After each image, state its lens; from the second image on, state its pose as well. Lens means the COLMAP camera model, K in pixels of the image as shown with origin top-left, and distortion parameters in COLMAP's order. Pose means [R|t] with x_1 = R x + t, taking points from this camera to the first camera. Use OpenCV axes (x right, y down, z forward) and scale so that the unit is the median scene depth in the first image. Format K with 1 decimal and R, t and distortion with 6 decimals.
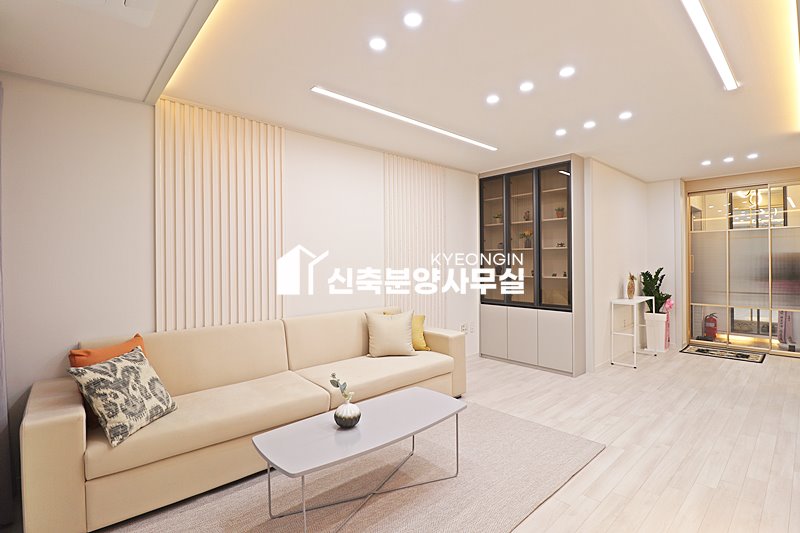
lens RADIAL K [[379.2, 0, 401.6], [0, 379.2, 261.5], [0, 0, 1]] dist [0.000099, -0.012816]
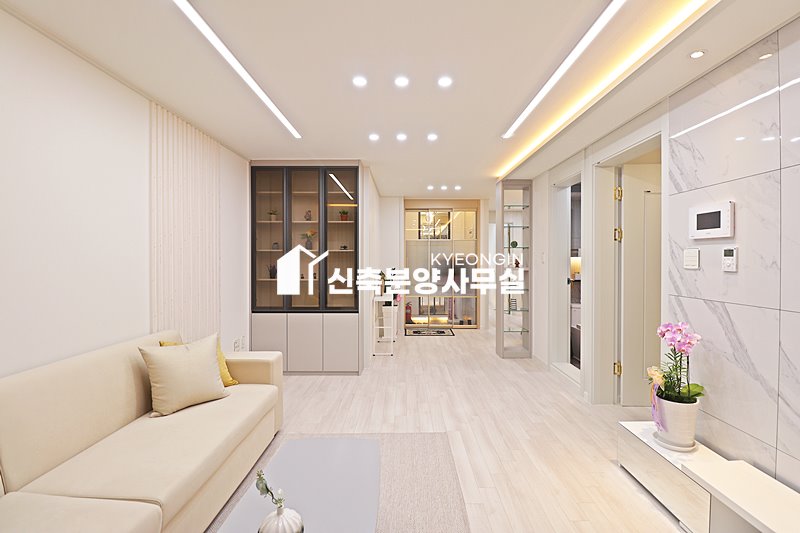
lens RADIAL K [[369.2, 0, 403.5], [0, 369.2, 261.2], [0, 0, 1]] dist [-0.000887, -0.012705]
pose [[0.675677, 0.003446, 0.737189, -0.246978], [-0.004952, 0.999988, -0.000135, -0.009223], [-0.737181, -0.003559, 0.675686, 0.267820]]
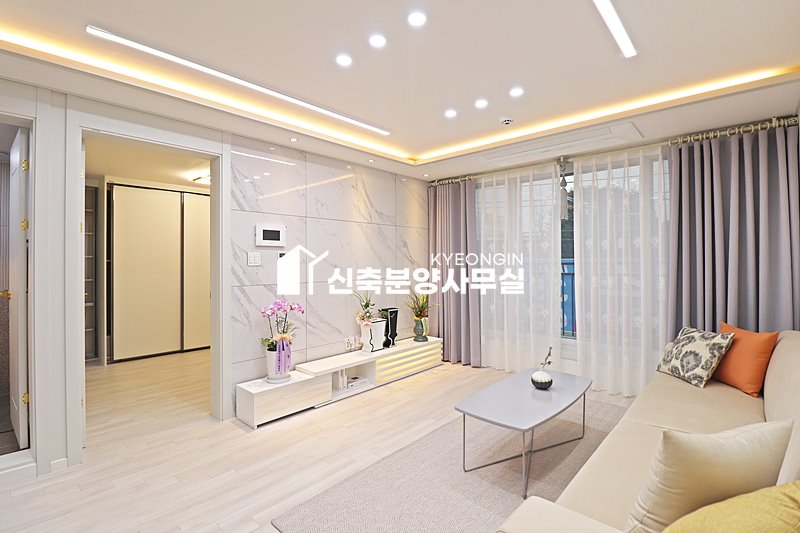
lens RADIAL K [[373.8, 0, 398.0], [0, 373.8, 259.2], [0, 0, 1]] dist [-0.018622, -0.001186]
pose [[-0.996070, 0.012186, -0.087722, 0.258626], [0.012777, 0.999899, -0.006180, -0.004508], [0.087638, -0.007277, -0.996126, 1.263537]]
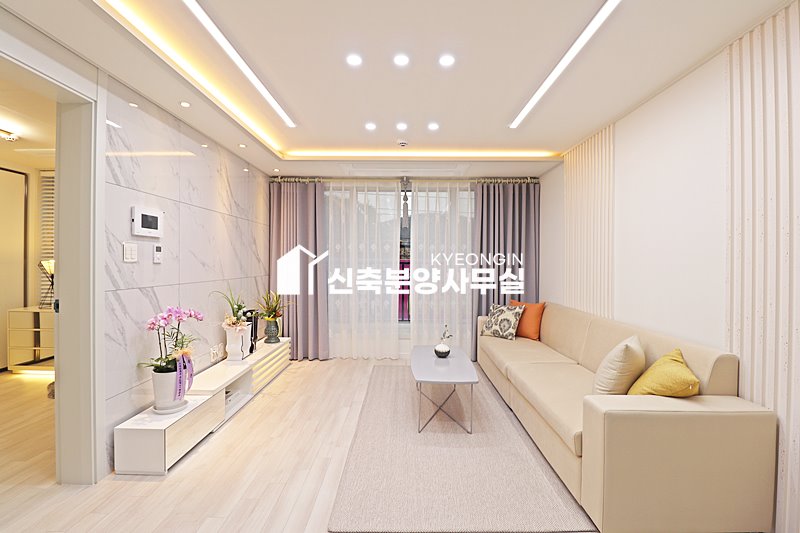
lens RADIAL K [[372.9, 0, 403.7], [0, 372.9, 263.1], [0, 0, 1]] dist [-0.019634, -0.000462]
pose [[-0.674370, 0.006509, -0.738364, 0.685560], [0.000354, 0.999964, 0.008492, -0.002270], [0.738393, 0.005465, -0.674348, 1.133118]]
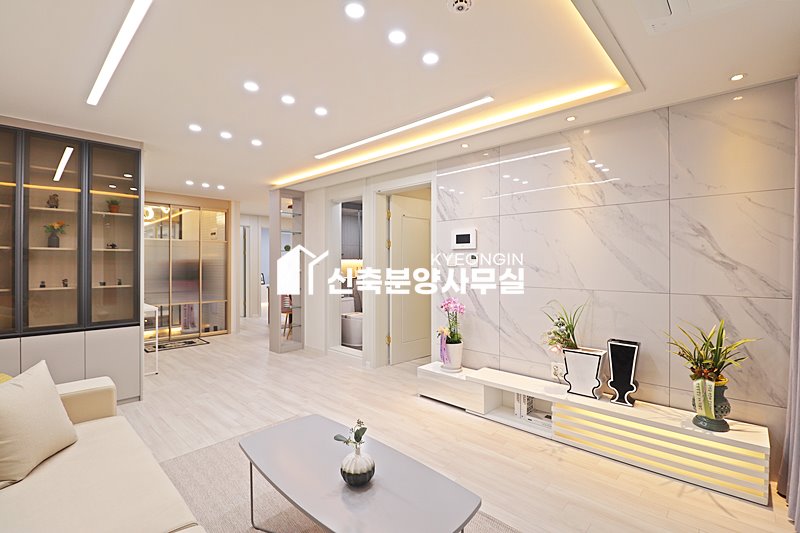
lens RADIAL K [[369.2, 0, 403.5], [0, 369.2, 261.2], [0, 0, 1]] dist [-0.000887, -0.012705]
pose [[-0.079267, 0.011933, 0.996782, -0.506923], [0.001439, 0.999929, -0.011857, -0.001498], [-0.996852, 0.000494, -0.079278, 0.547869]]
